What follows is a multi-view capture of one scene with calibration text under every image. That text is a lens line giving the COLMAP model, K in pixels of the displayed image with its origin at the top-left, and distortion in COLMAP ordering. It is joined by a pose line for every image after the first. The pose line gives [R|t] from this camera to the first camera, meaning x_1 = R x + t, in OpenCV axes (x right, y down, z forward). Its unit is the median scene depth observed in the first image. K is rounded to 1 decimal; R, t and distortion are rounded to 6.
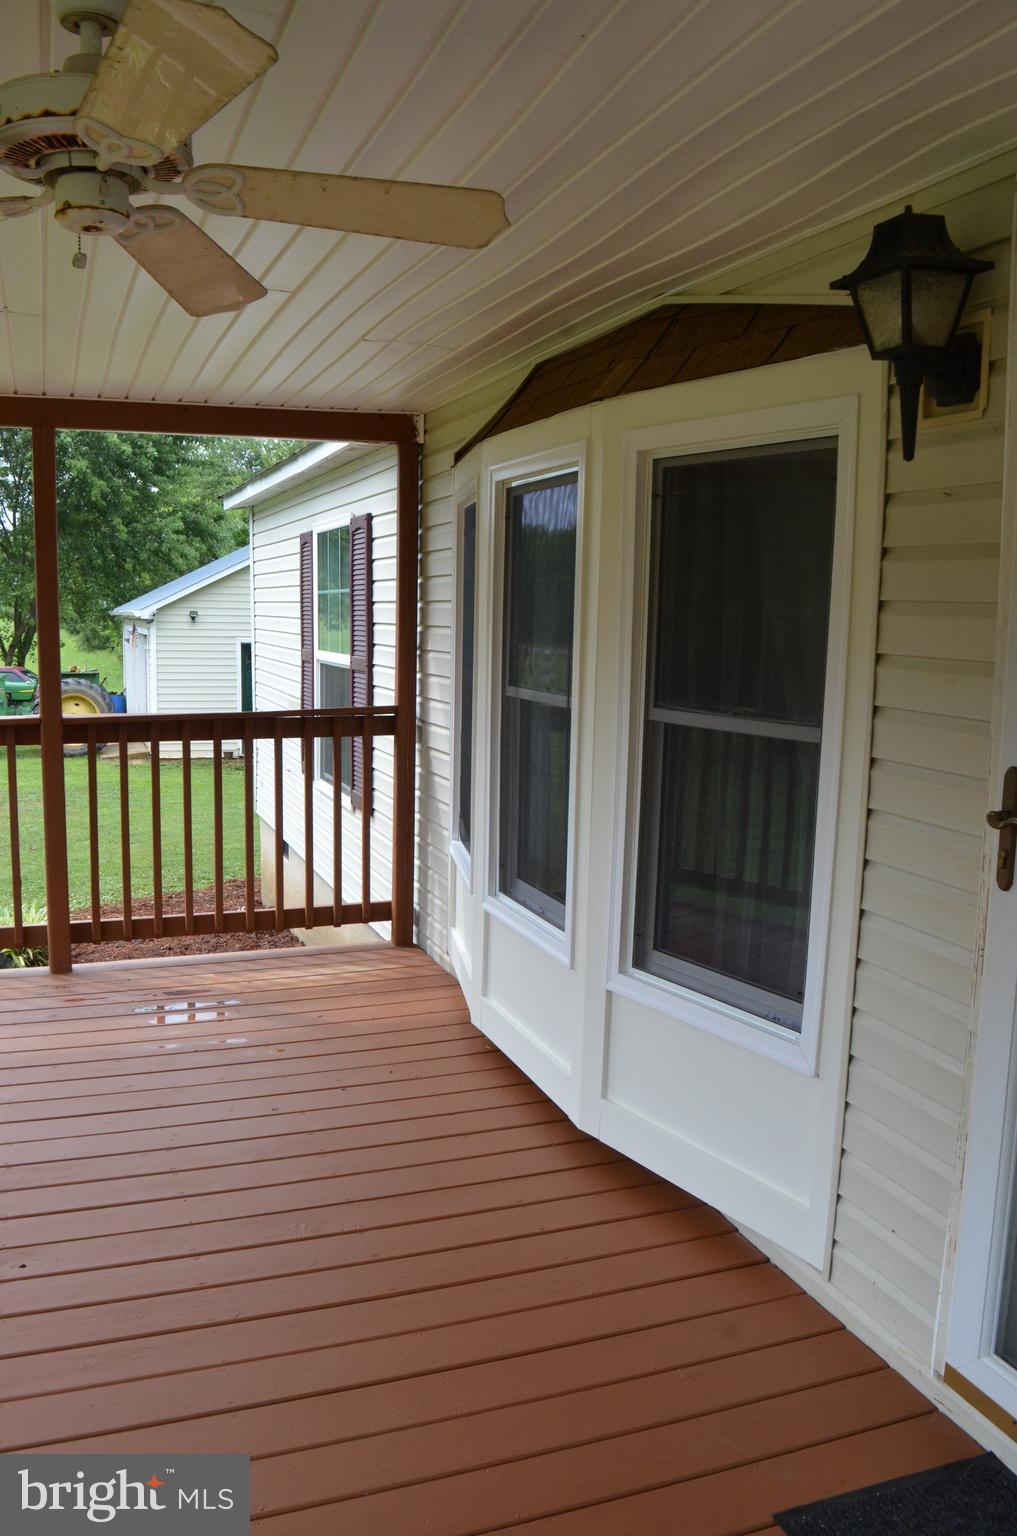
lens RADIAL K [[1208.1, 0, 476.0], [0, 1208.1, 772.7], [0, 0, 1]] dist [-0.080363, 0.010855]
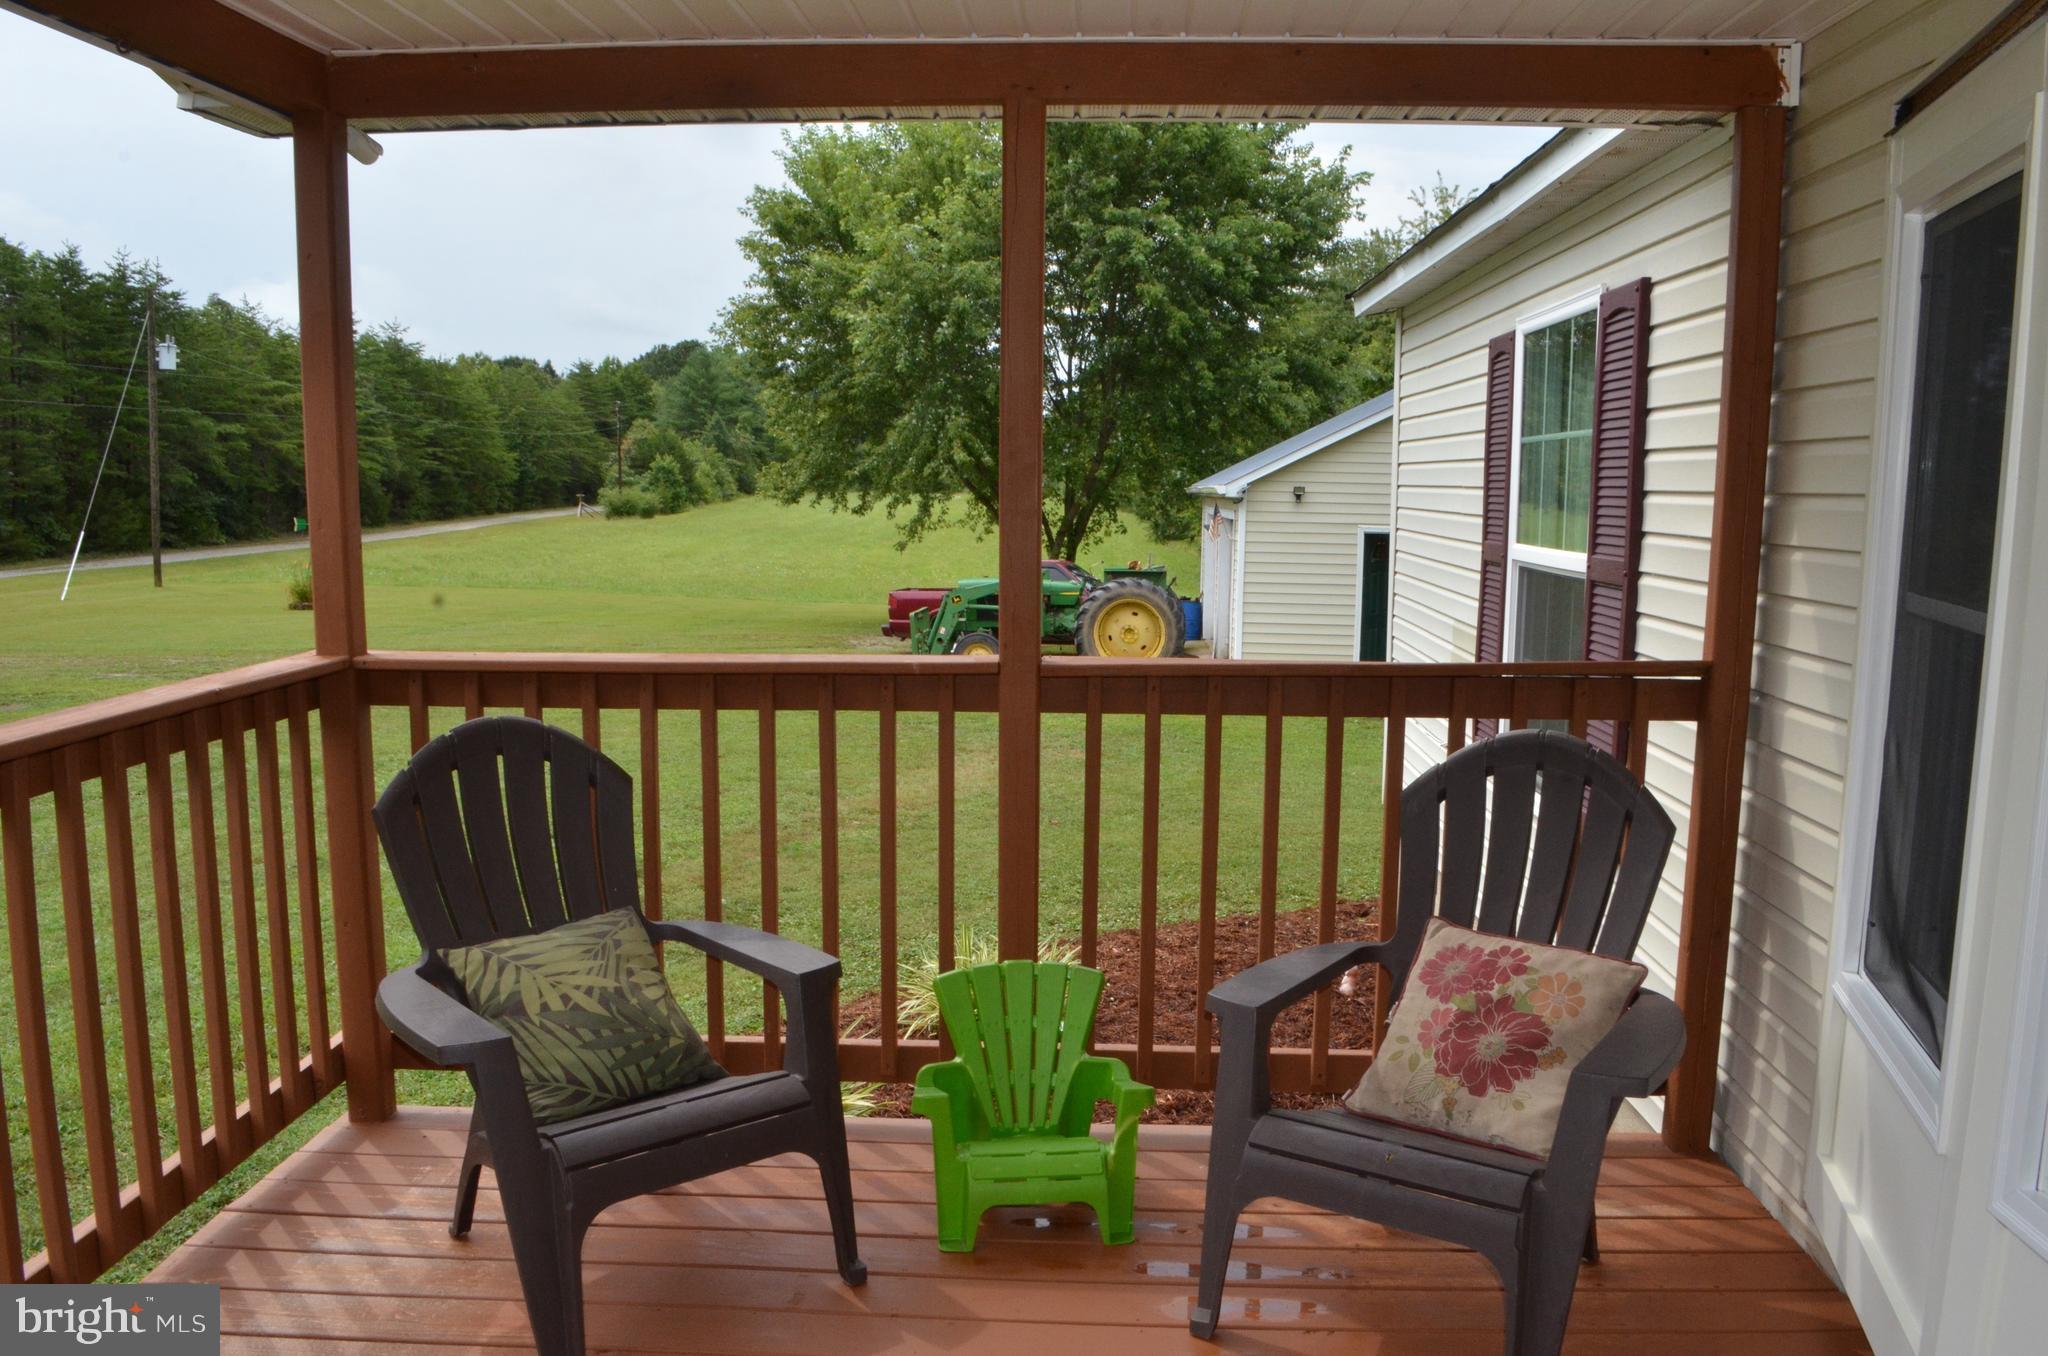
lens RADIAL K [[1610.8, 0, 1025.3], [0, 1610.8, 724.4], [0, 0, 1]] dist [-0.080363, 0.010855]
pose [[0.922541, 0.052605, -0.382296, -0.030040], [-0.048444, 0.998615, 0.020508, -0.012198], [0.382846, -0.000400, 0.923812, 0.127331]]
